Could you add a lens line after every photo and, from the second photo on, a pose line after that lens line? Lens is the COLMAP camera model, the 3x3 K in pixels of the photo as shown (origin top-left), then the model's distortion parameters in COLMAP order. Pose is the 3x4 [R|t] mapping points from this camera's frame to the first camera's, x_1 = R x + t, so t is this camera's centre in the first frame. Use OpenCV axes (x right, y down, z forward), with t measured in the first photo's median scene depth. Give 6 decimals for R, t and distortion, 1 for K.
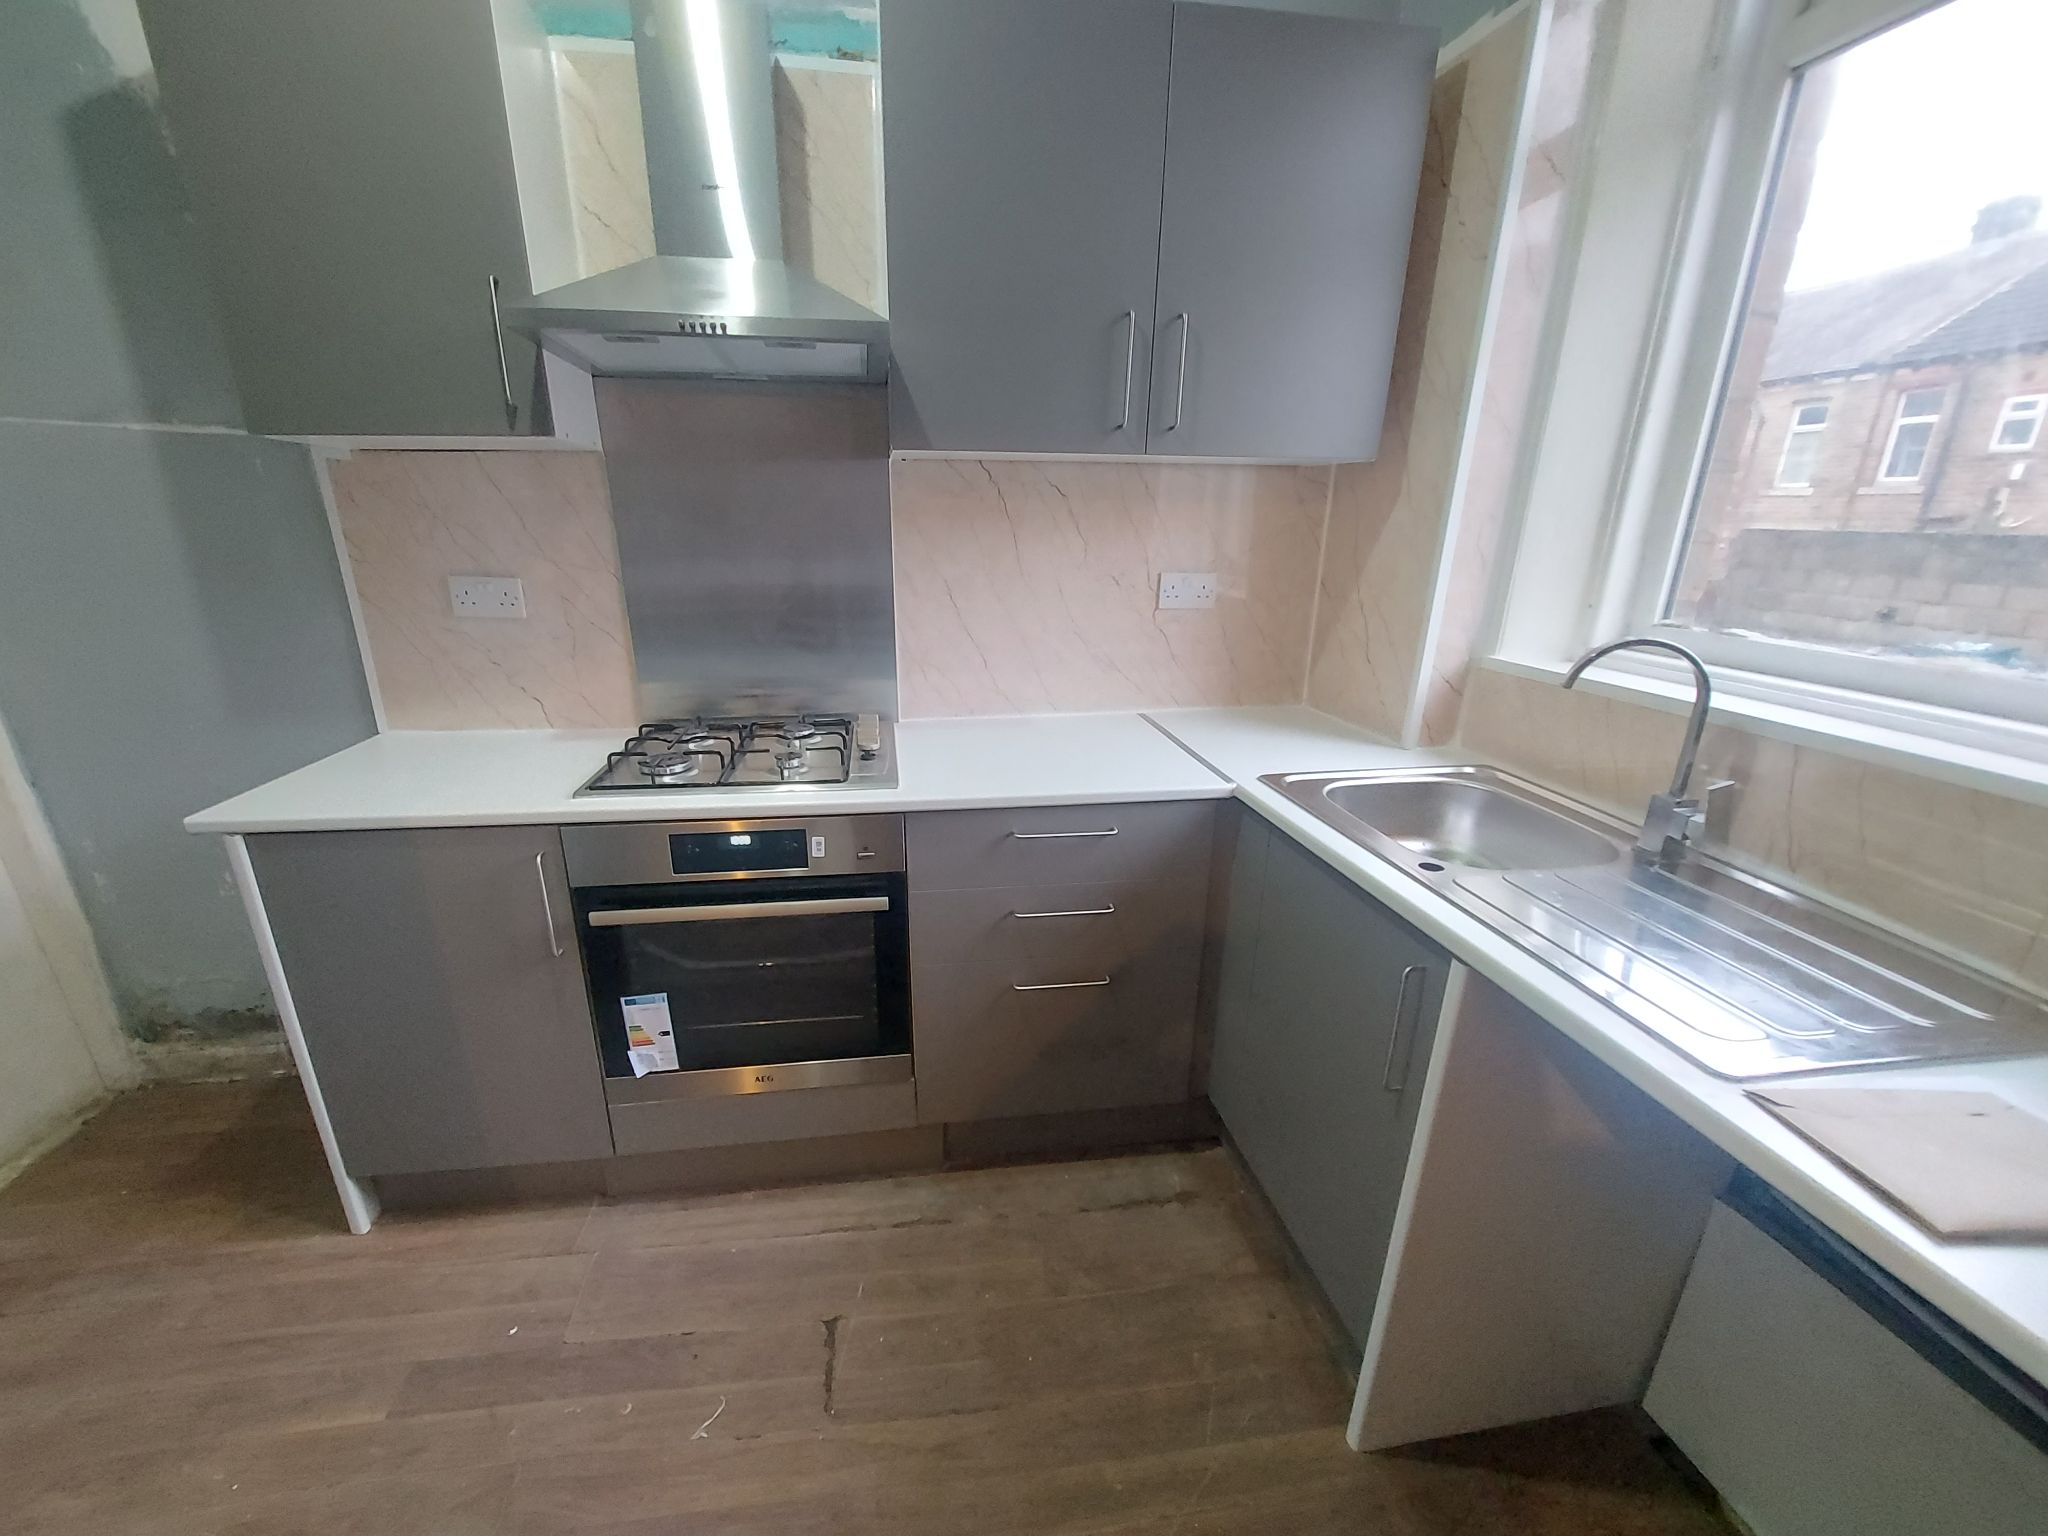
lens RADIAL K [[820.2, 0, 995.3], [0, 820.2, 809.8], [0, 0, 1]] dist [-0.016921, -0.000775]
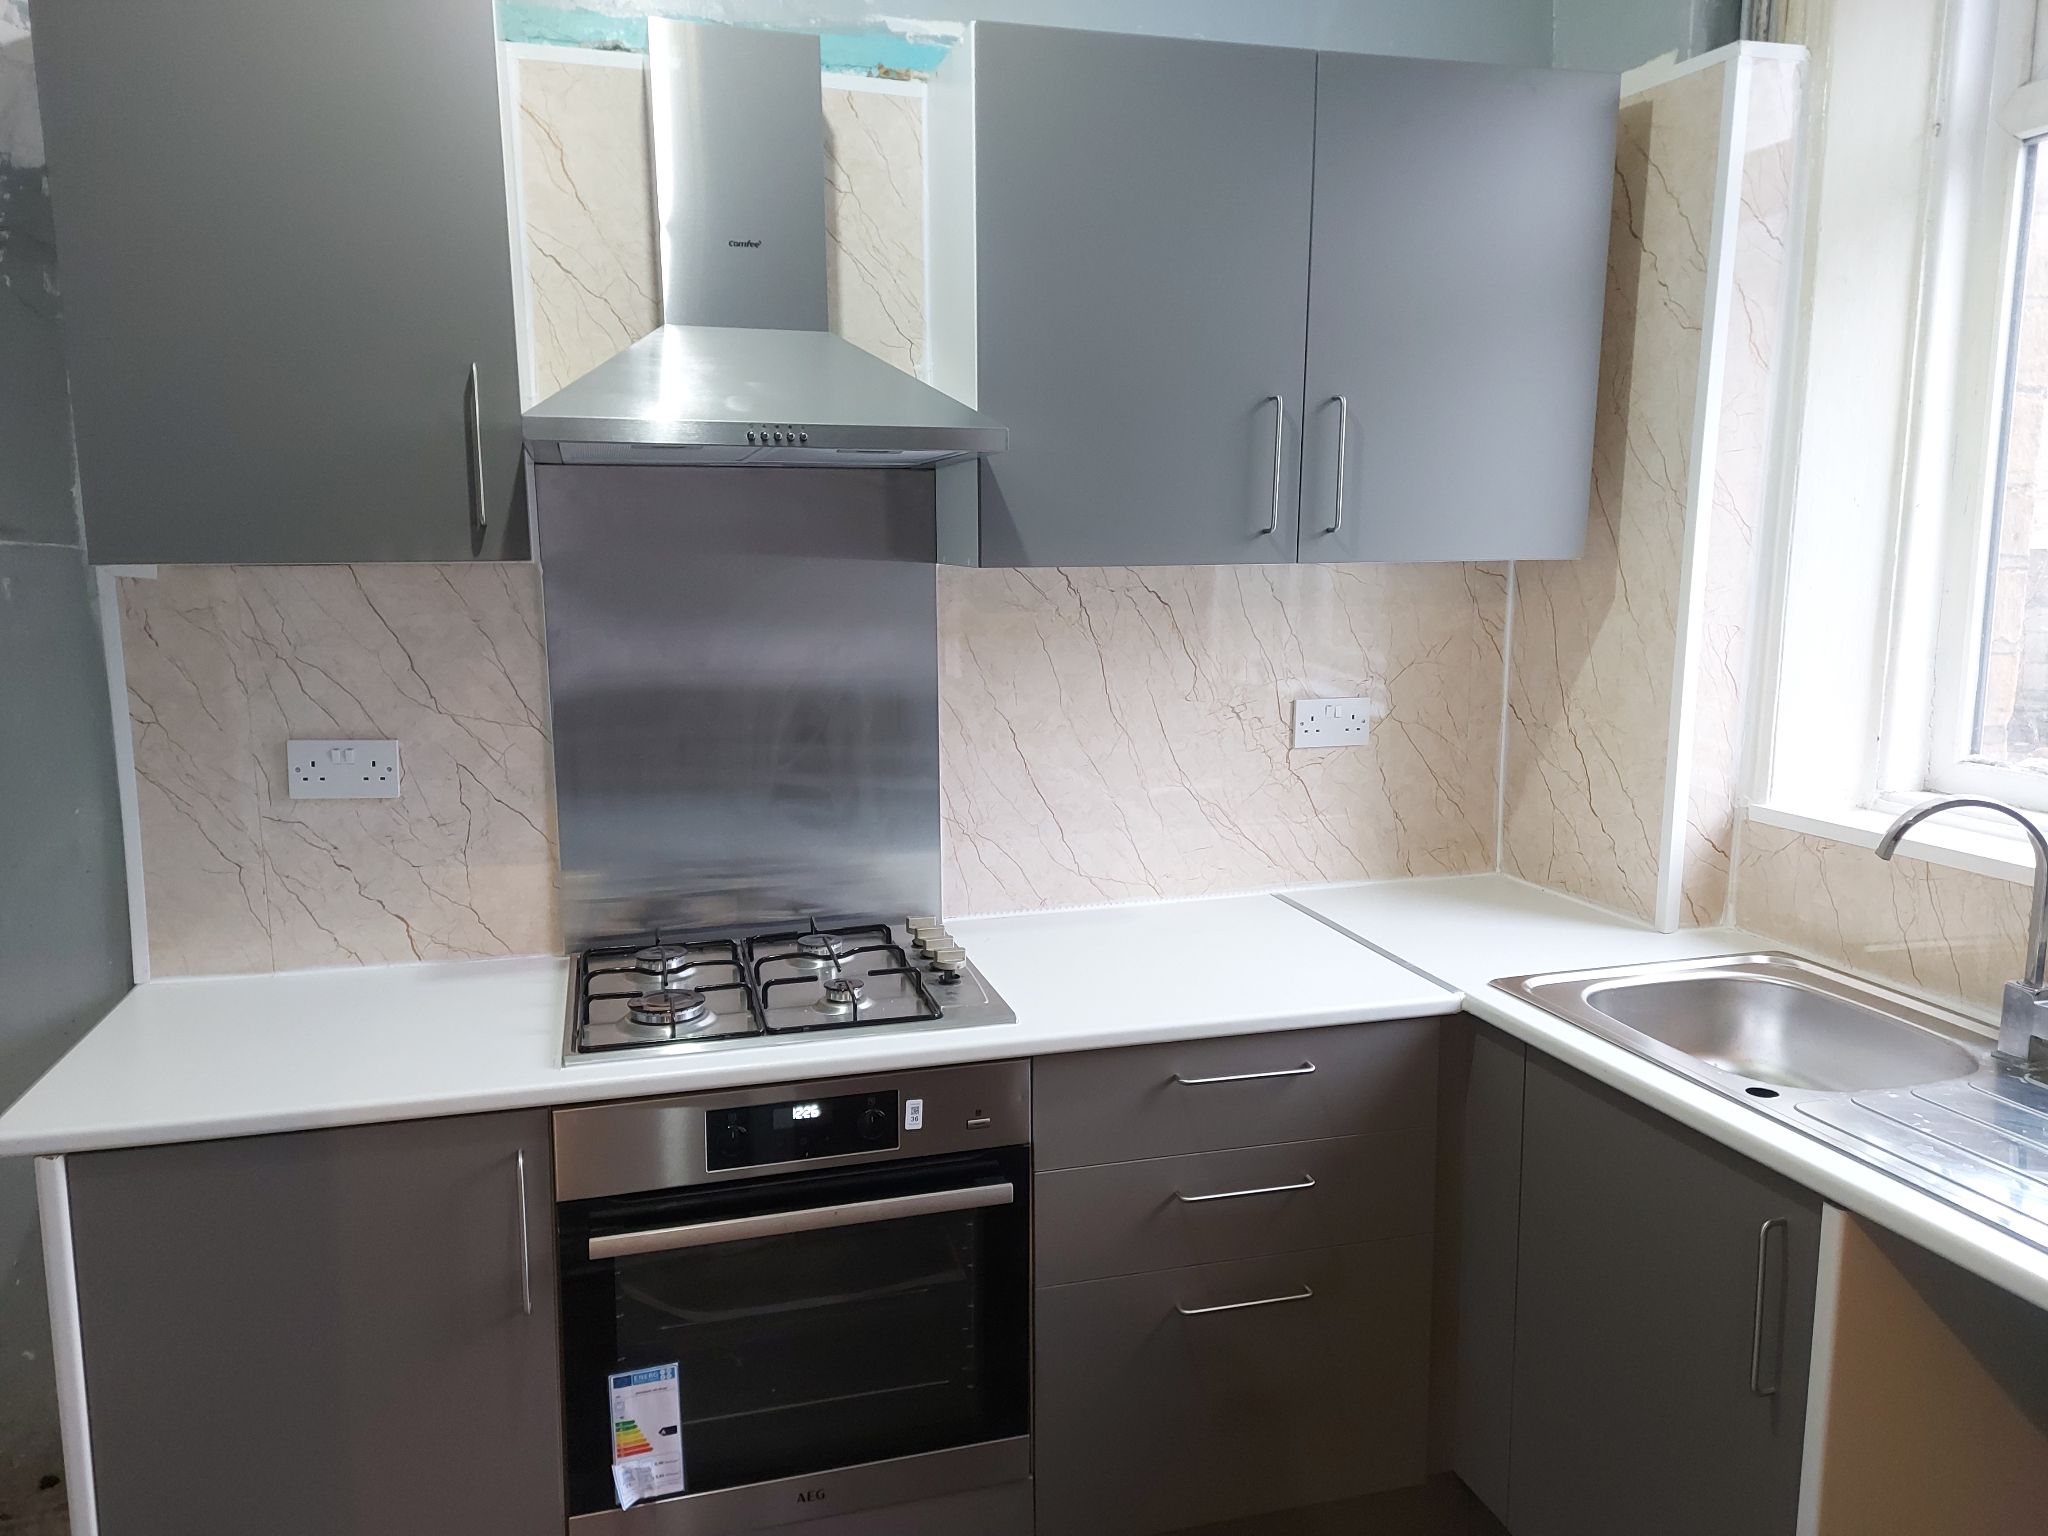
lens RADIAL K [[1455.5, 0, 1024.0], [0, 1455.5, 768.0], [0, 0, 1]] dist [0.087484, -0.091220]
pose [[0.991067, -0.032971, 0.129227, -0.262125], [0.056172, 0.982018, -0.180235, -0.015036], [-0.120960, 0.185884, 0.975098, -0.278691]]
